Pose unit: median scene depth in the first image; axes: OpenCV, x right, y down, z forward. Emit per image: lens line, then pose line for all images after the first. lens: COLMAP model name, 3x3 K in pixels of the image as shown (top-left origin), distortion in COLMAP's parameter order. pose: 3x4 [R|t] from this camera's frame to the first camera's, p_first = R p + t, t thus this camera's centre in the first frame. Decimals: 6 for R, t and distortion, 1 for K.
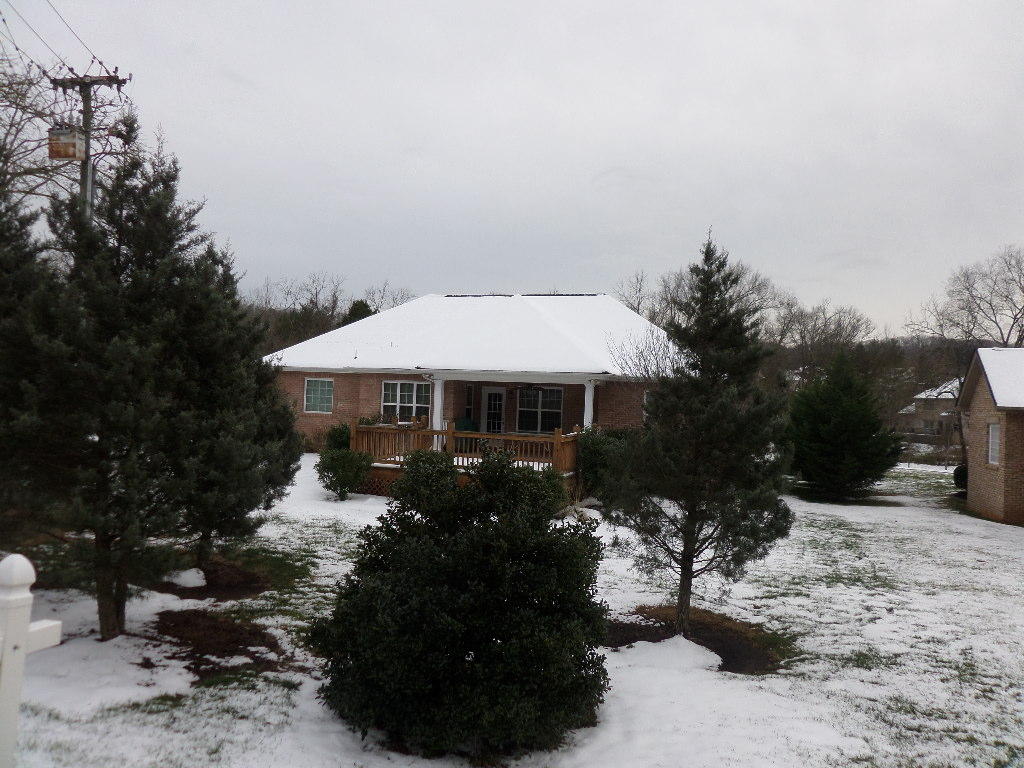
lens RADIAL K [[725.7, 0, 514.2], [0, 725.7, 385.5], [0, 0, 1]] dist [-0.002042, 0.005709]
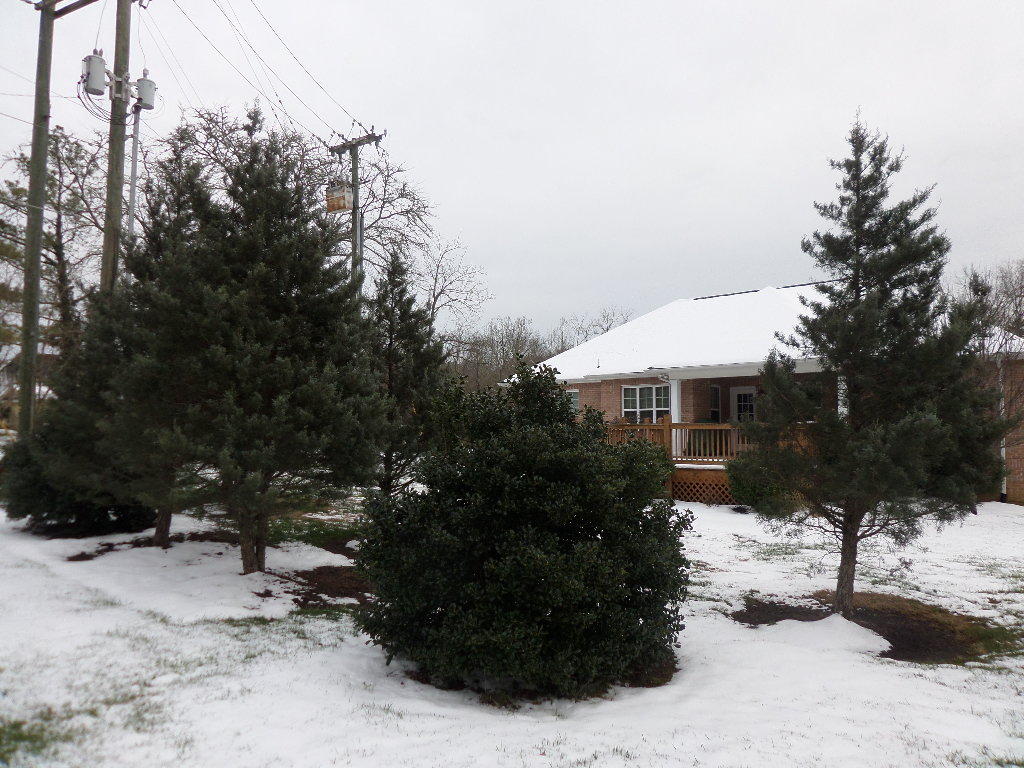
lens RADIAL K [[725.7, 0, 513.0], [0, 725.7, 385.0], [0, 0, 1]] dist [-0.002042, 0.005709]
pose [[0.912602, -0.063748, -0.403849, 0.195266], [0.043587, 0.997310, -0.058931, 0.102964], [0.406519, 0.036178, 0.912926, 0.102152]]
